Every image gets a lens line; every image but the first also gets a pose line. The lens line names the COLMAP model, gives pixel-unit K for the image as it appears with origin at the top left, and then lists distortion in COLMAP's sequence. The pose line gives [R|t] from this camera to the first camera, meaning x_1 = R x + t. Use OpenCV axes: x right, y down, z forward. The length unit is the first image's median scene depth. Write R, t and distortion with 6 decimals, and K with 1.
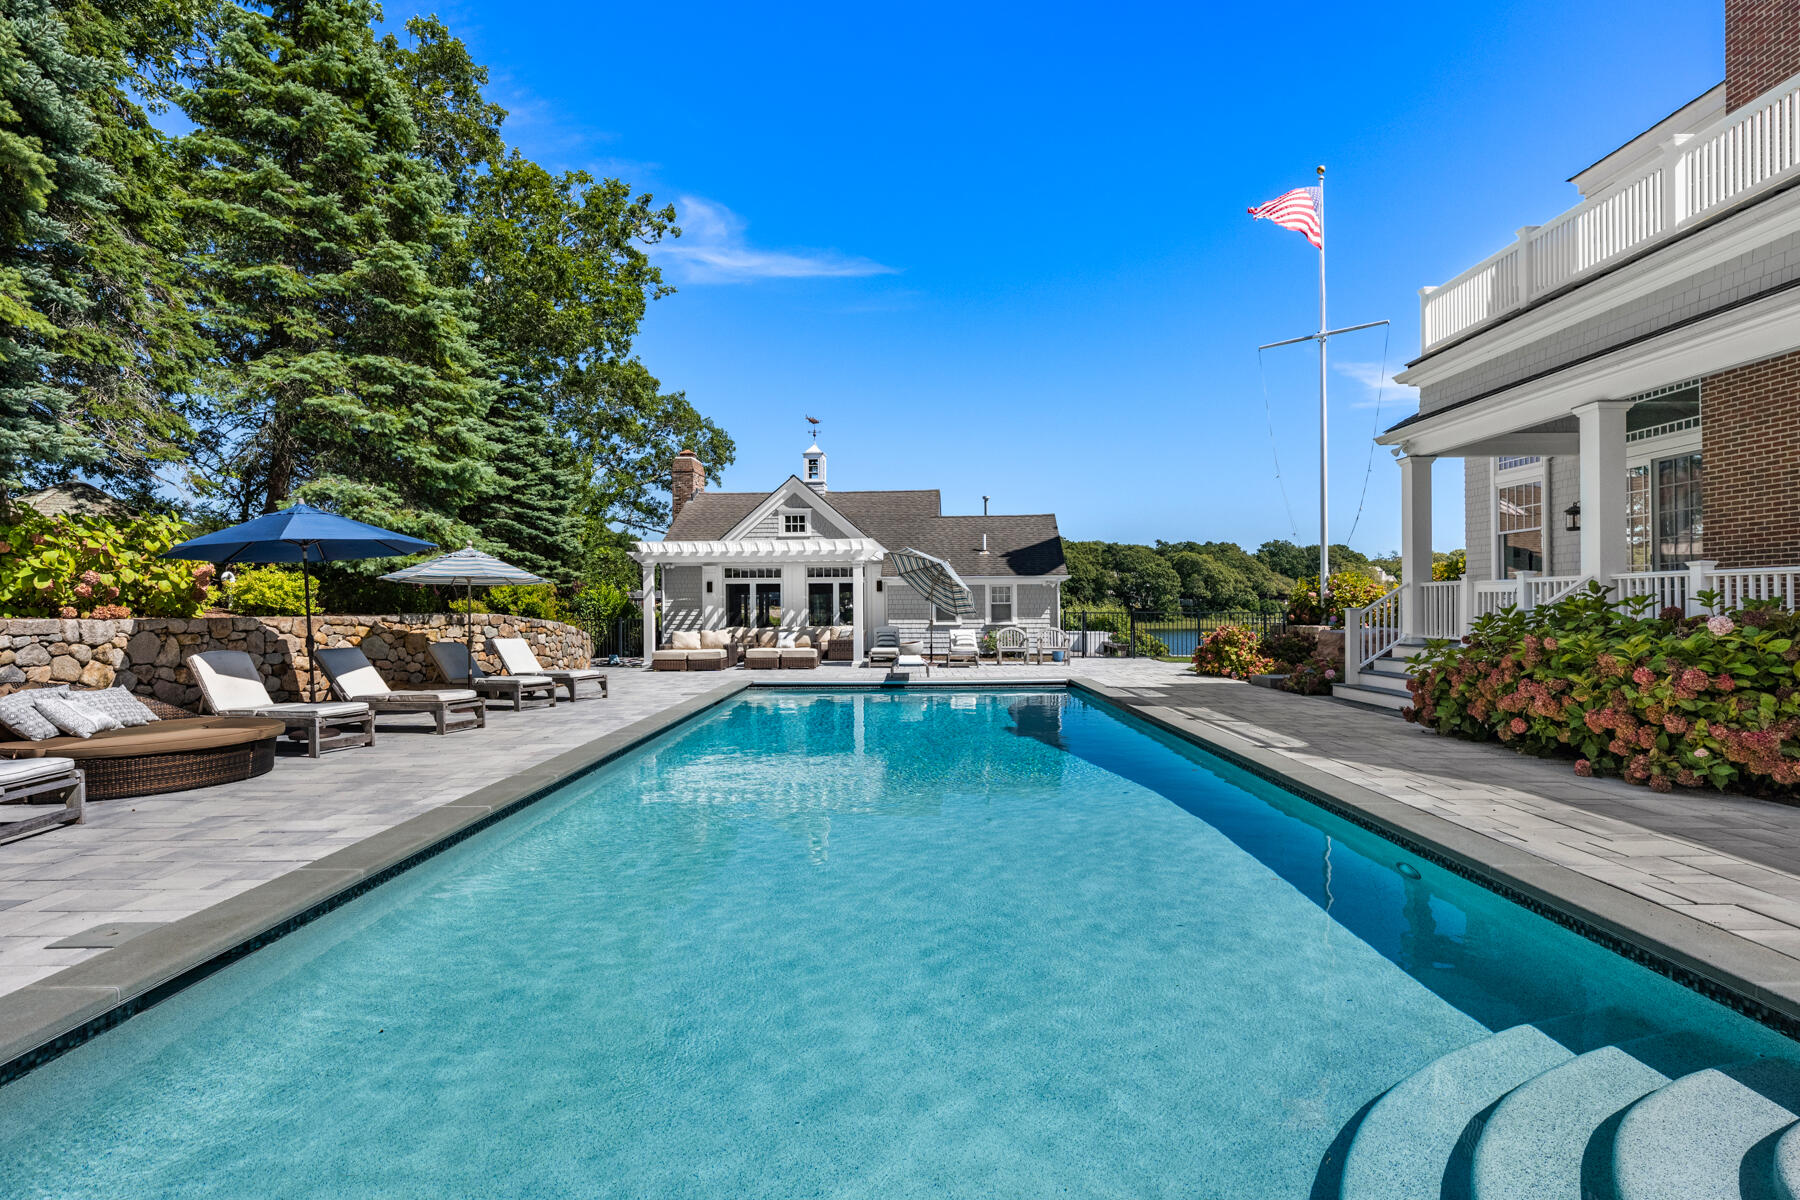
lens RADIAL K [[936.4, 0, 898.4], [0, 936.4, 603.4], [0, 0, 1]] dist [-0.002149, 0.000025]
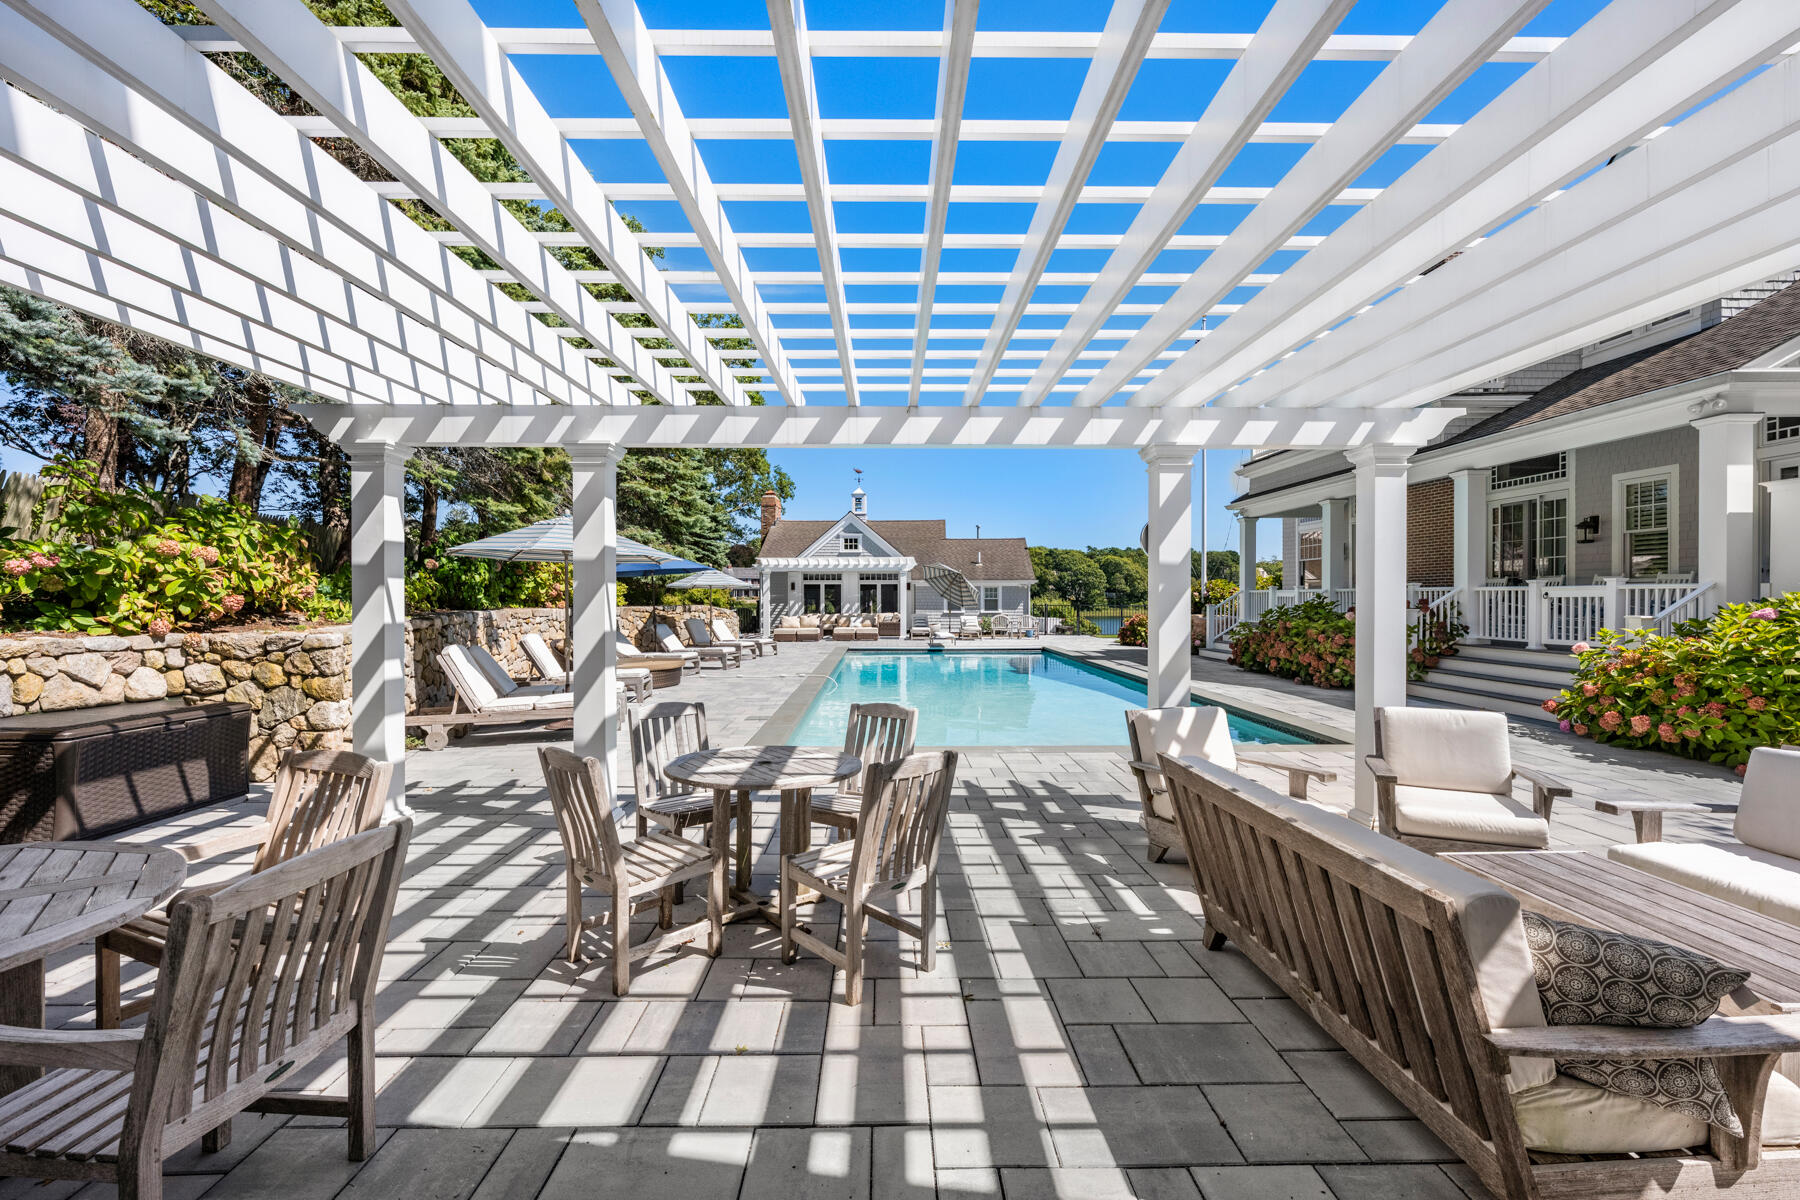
lens RADIAL K [[759.2, 0, 895.9], [0, 759.2, 599.9], [0, 0, 1]] dist [0.000386, -0.000002]
pose [[0.999712, 0.005552, 0.023349, -0.072048], [-0.005714, 0.999960, 0.006884, -0.005731], [-0.023309, -0.007015, 0.999704, -0.216504]]
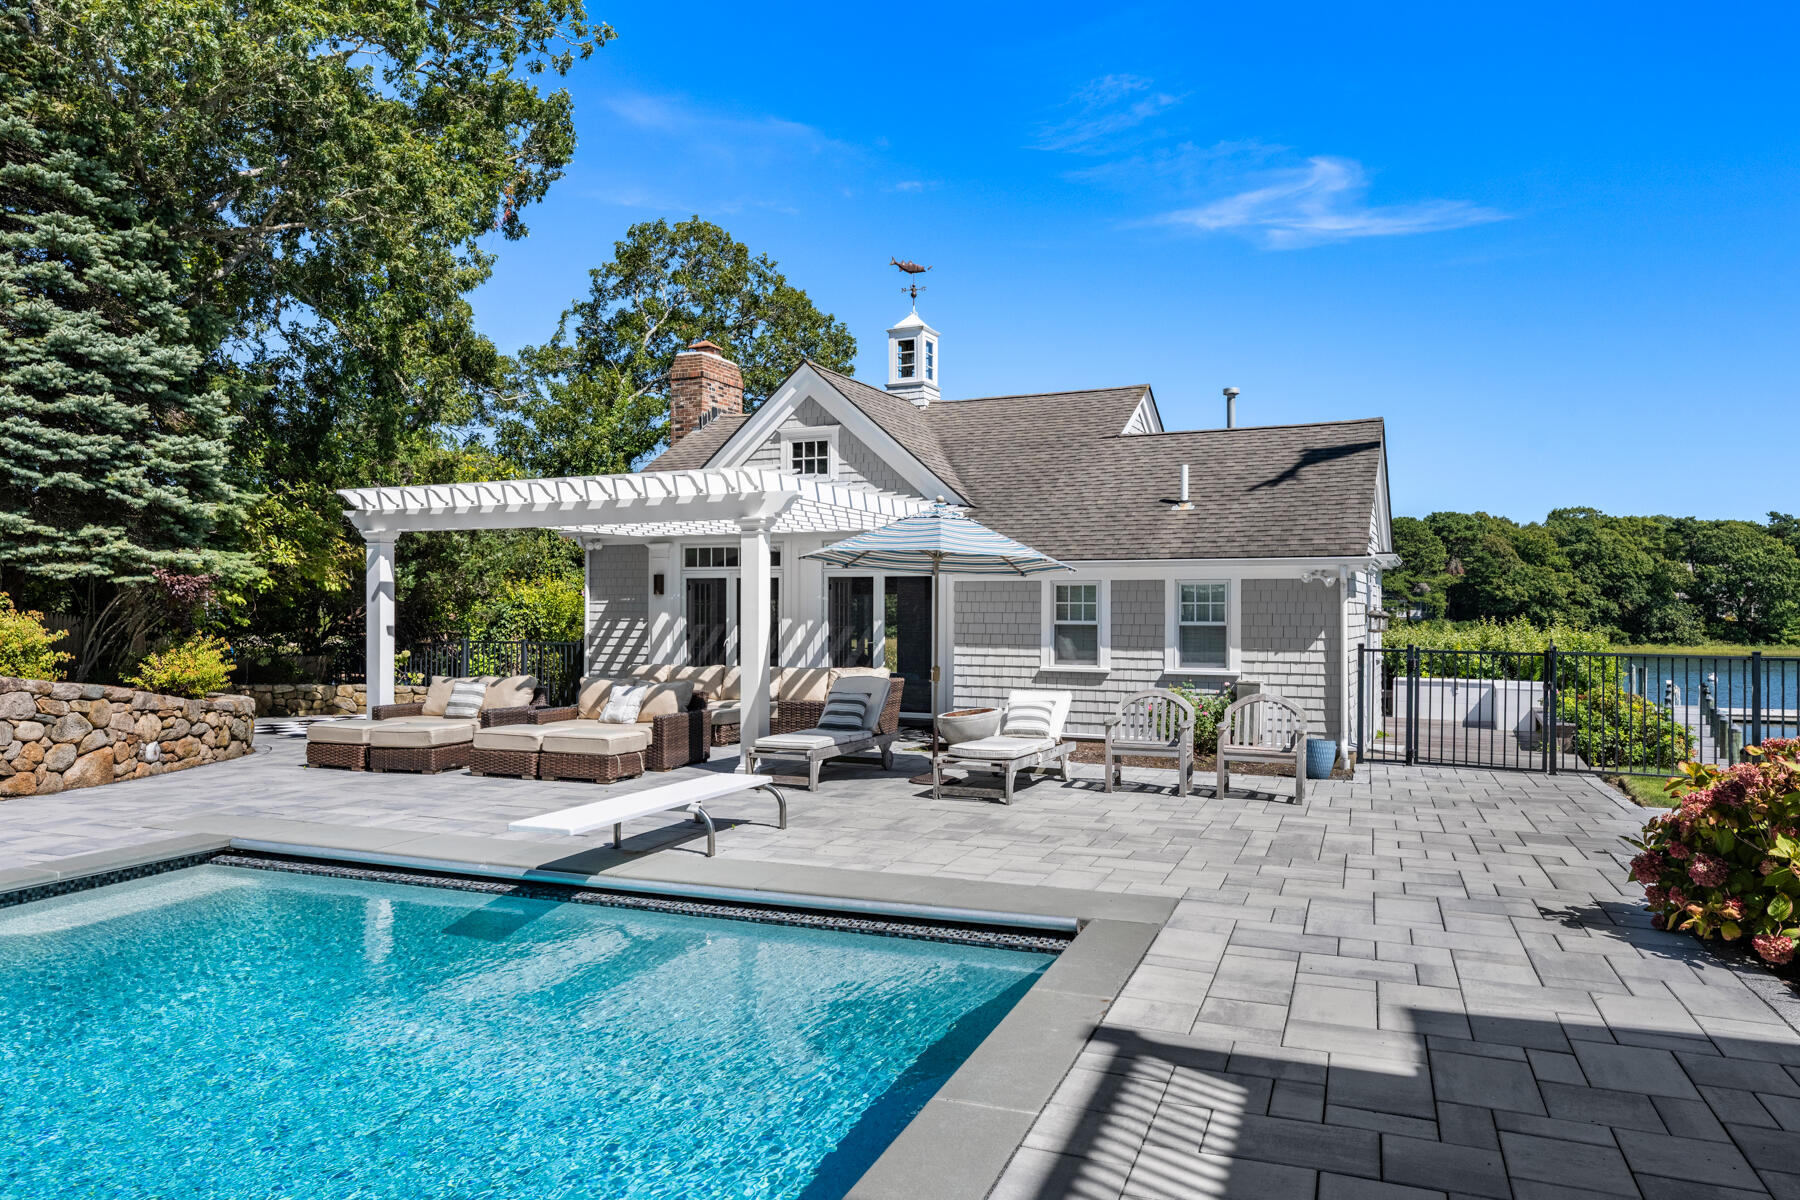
lens RADIAL K [[1214.3, 0, 903.2], [0, 1214.3, 601.4], [0, 0, 1]] dist [0.006131, 0.000447]
pose [[0.938255, 0.004816, -0.345912, 0.172503], [-0.006826, 0.999966, -0.004593, -0.006273], [0.345878, 0.006670, 0.938256, 0.440958]]
